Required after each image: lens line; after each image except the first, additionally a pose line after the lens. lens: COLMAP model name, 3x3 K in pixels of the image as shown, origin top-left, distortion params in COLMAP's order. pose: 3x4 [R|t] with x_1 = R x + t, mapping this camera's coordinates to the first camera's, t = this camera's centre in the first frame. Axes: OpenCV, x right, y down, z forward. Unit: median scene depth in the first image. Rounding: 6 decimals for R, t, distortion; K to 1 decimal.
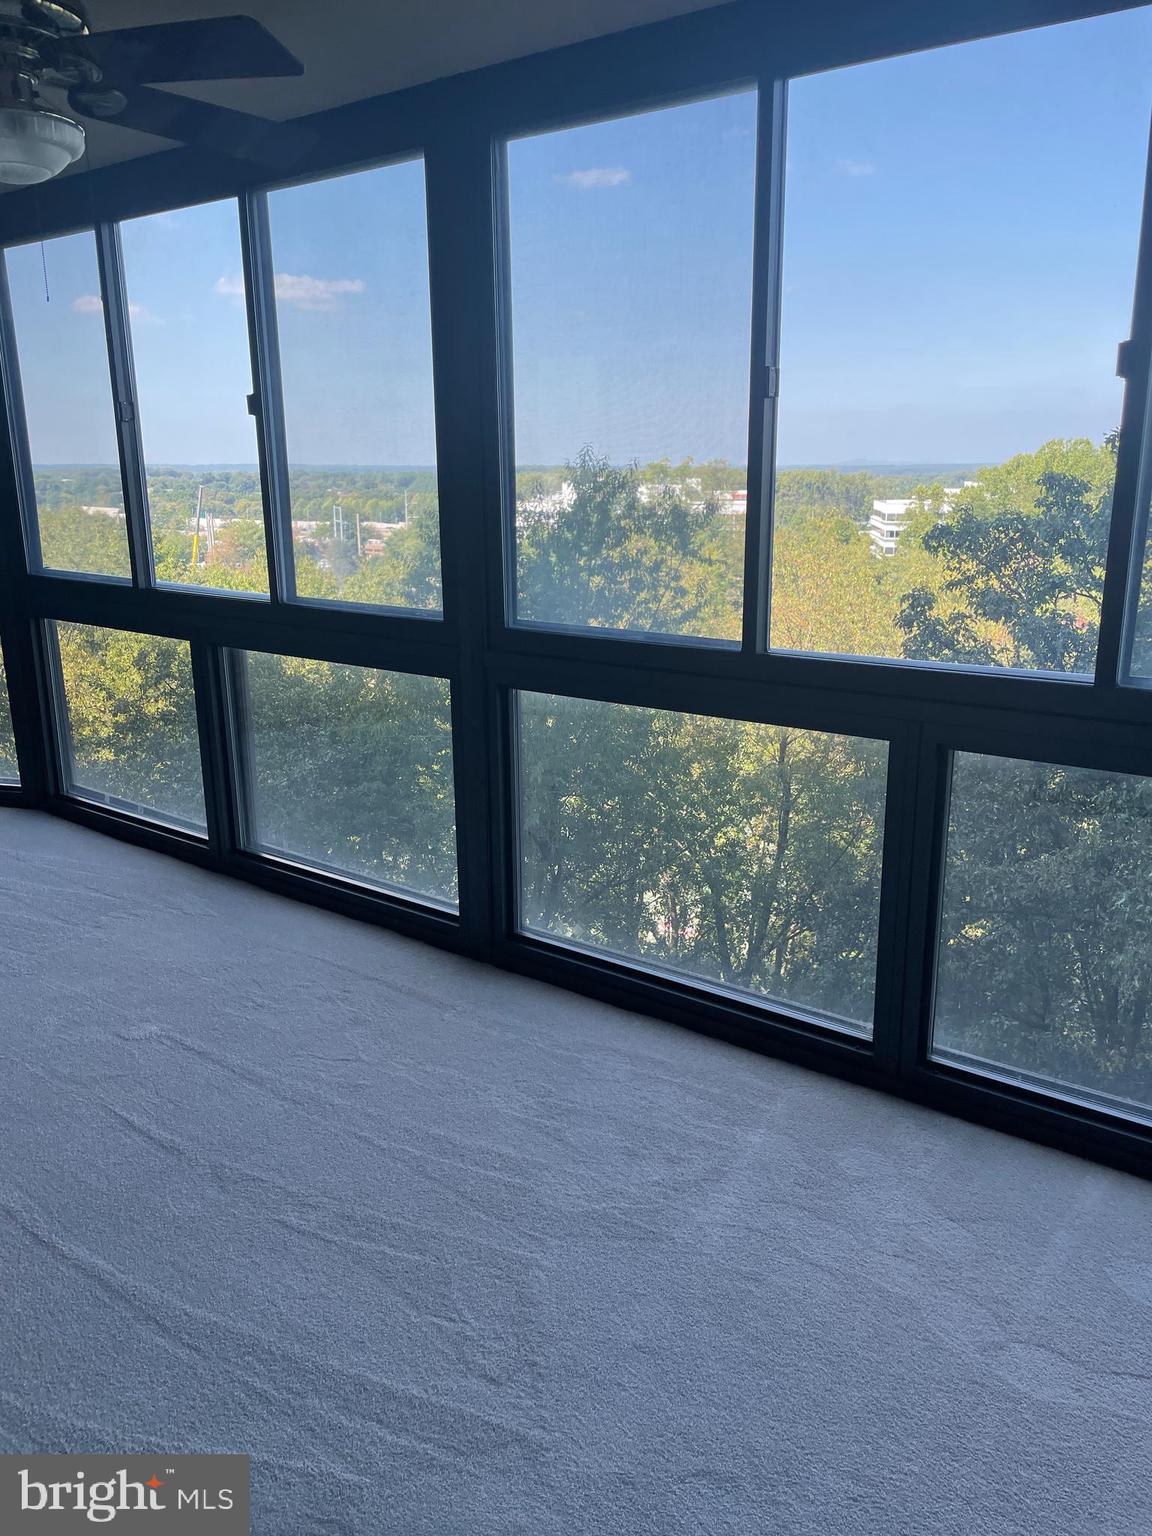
lens RADIAL K [[1159.4, 0, 589.7], [0, 1159.4, 772.2], [0, 0, 1]] dist [0.069833, -0.091798]
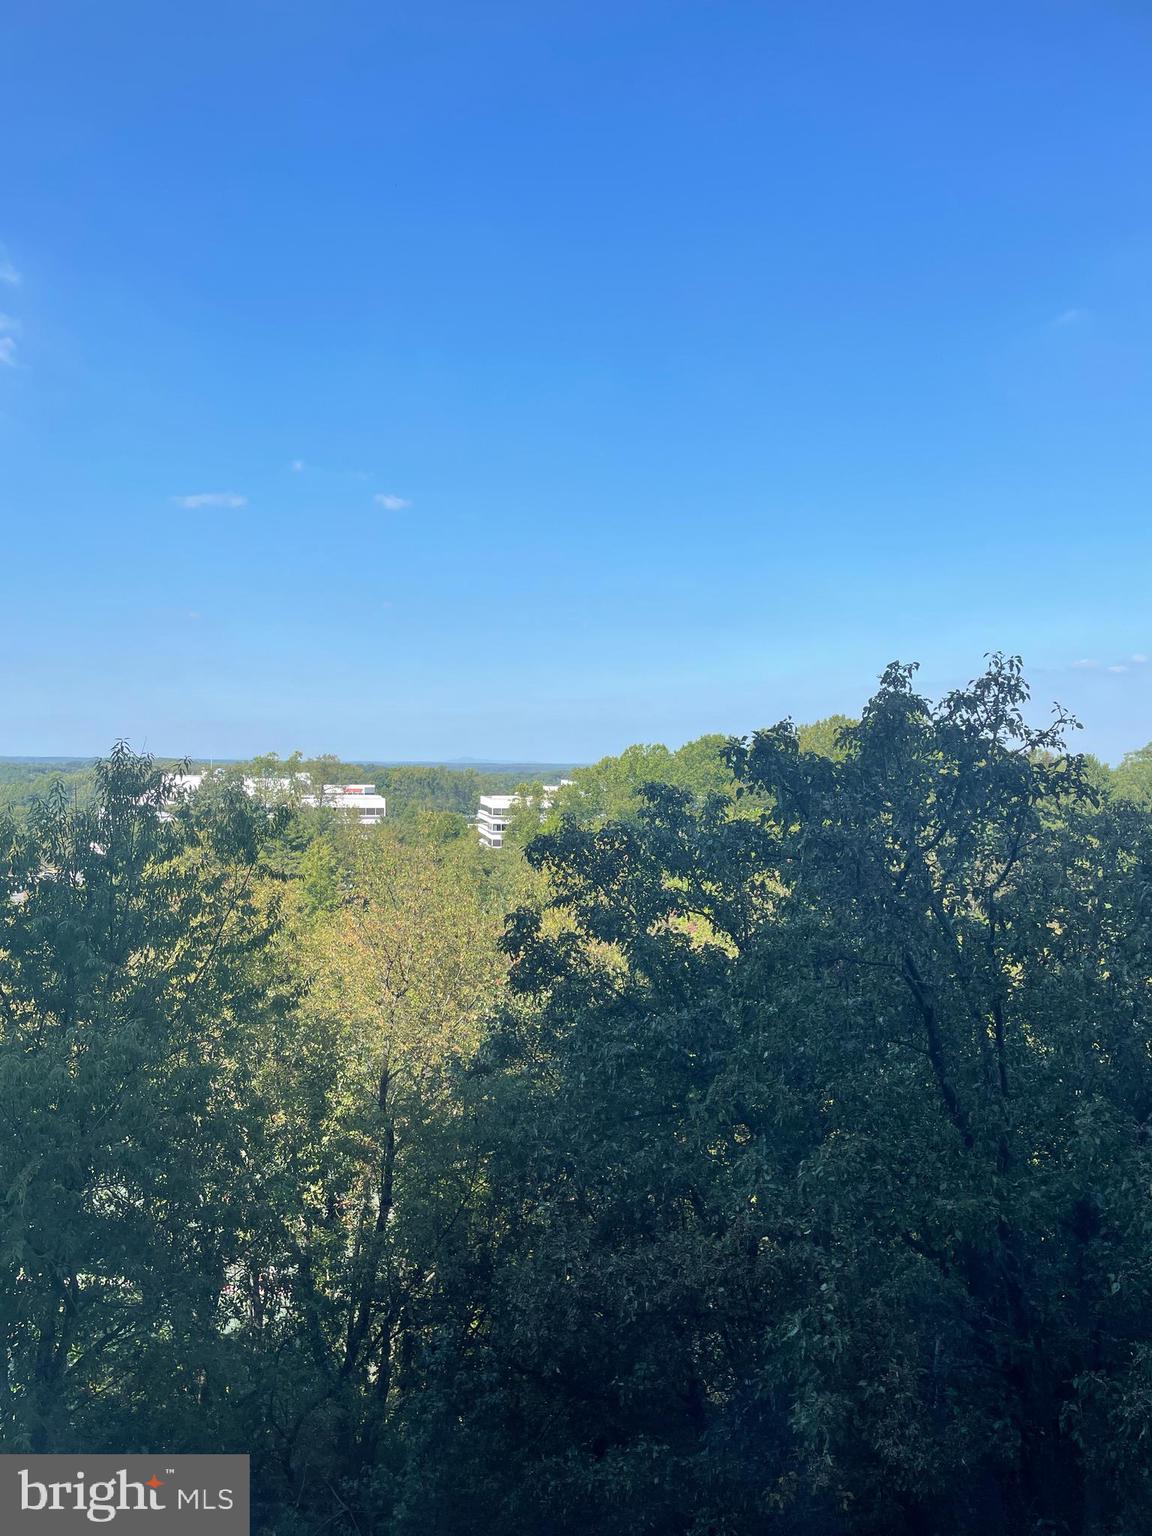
lens RADIAL K [[1159.4, 0, 584.7], [0, 1159.4, 771.8], [0, 0, 1]] dist [0.069833, -0.091798]
pose [[0.948520, 0.012771, 0.316460, 0.044193], [0.065453, 0.969713, -0.235314, -0.043851], [-0.309880, 0.243914, 0.918956, 0.145457]]
